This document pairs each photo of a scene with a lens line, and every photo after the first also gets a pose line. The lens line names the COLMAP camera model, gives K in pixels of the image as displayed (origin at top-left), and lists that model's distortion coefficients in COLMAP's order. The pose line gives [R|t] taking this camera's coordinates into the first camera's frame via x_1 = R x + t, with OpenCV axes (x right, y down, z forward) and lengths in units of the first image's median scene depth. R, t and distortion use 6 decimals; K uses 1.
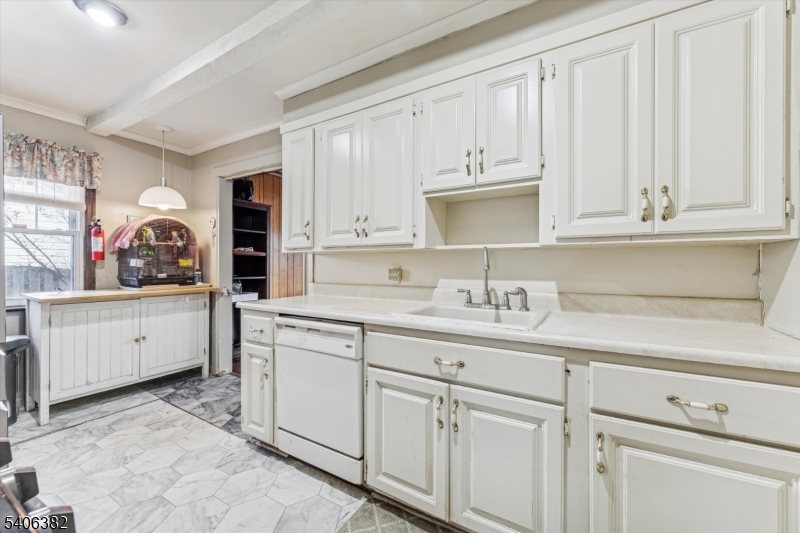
lens RADIAL K [[327.6, 0, 402.5], [0, 327.6, 265.5], [0, 0, 1]] dist [0.000482, 0.000254]
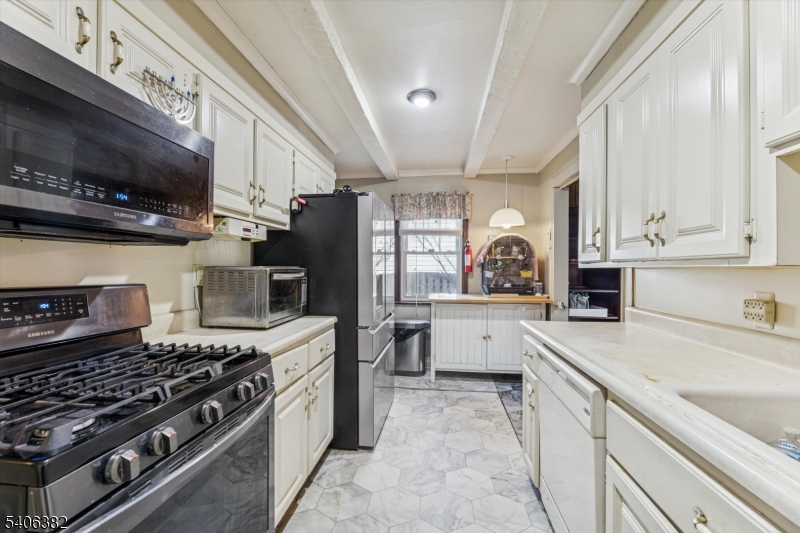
lens RADIAL K [[327.6, 0, 401.9], [0, 327.6, 266.2], [0, 0, 1]] dist [0.000482, 0.000254]
pose [[0.408013, -0.003971, -0.912968, 0.184276], [-0.004670, 0.999968, -0.006436, -0.030770], [0.912964, 0.006890, 0.407981, 0.216427]]
